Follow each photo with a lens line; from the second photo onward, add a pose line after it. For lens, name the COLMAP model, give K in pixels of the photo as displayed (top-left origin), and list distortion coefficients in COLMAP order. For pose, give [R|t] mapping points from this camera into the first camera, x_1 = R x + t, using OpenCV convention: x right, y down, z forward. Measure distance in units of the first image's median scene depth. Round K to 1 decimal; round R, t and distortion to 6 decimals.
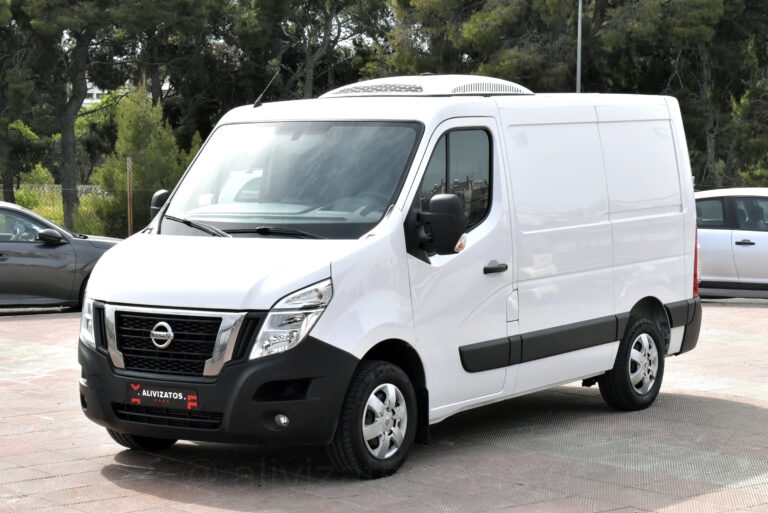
lens RADIAL K [[1853.2, 0, 384.5], [0, 1853.2, 255.8], [0, 0, 1]] dist [-0.047566, 0.000000]
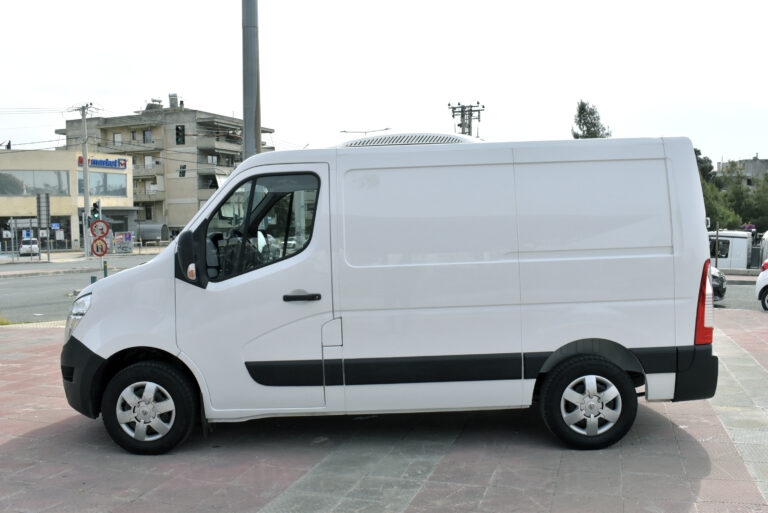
lens RADIAL K [[700.2, 0, 386.4], [0, 700.2, 259.6], [0, 0, 1]] dist [-0.076200, 0.000000]
pose [[0.570644, 0.036029, -0.820407, 0.472207], [-0.038418, 0.999114, 0.017155, -0.027279], [0.820298, 0.021729, 0.571523, 0.868543]]
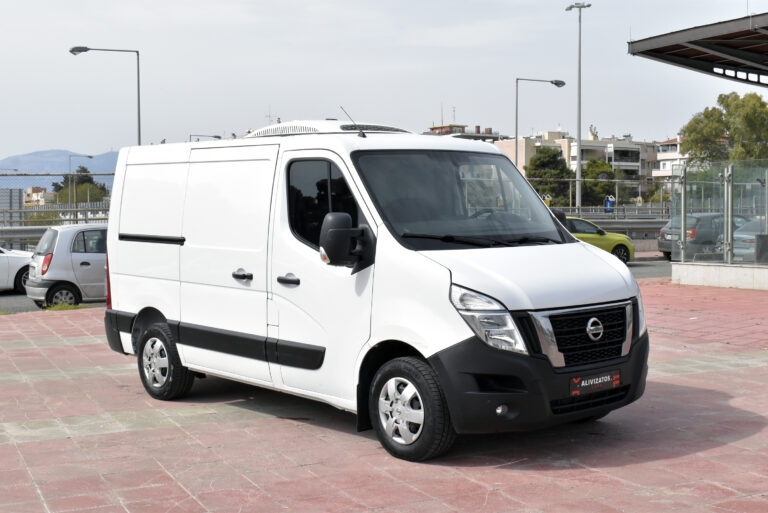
lens RADIAL K [[1063.1, 0, 380.8], [0, 1063.1, 259.6], [0, 0, 1]] dist [-0.046656, 0.000000]
pose [[0.227309, -0.043791, 0.972838, -0.778271], [0.070604, 0.997100, 0.028386, -0.027780], [-0.971260, 0.062233, 0.229742, 0.964292]]
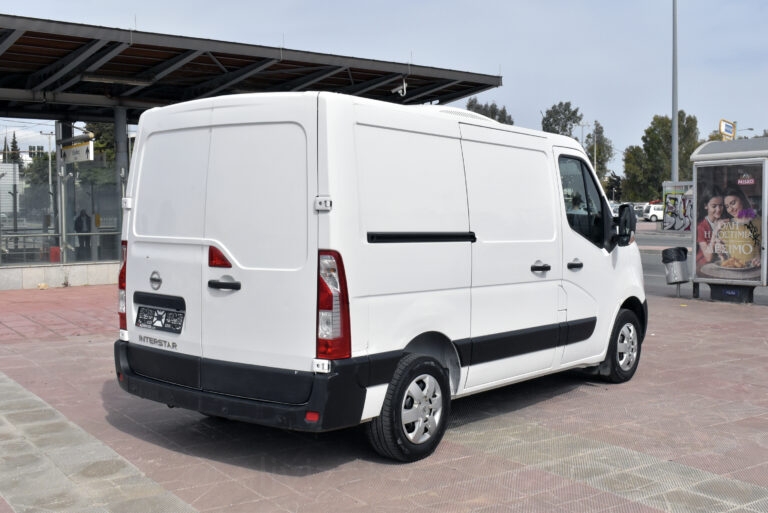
lens RADIAL K [[902.1, 0, 388.2], [0, 902.1, 258.4], [0, 0, 1]] dist [-0.054407, 0.000000]
pose [[-0.999012, 0.003388, 0.044304, 0.023410], [0.008511, 0.993216, 0.115973, -0.082325], [-0.043611, 0.116236, -0.992264, 1.872074]]
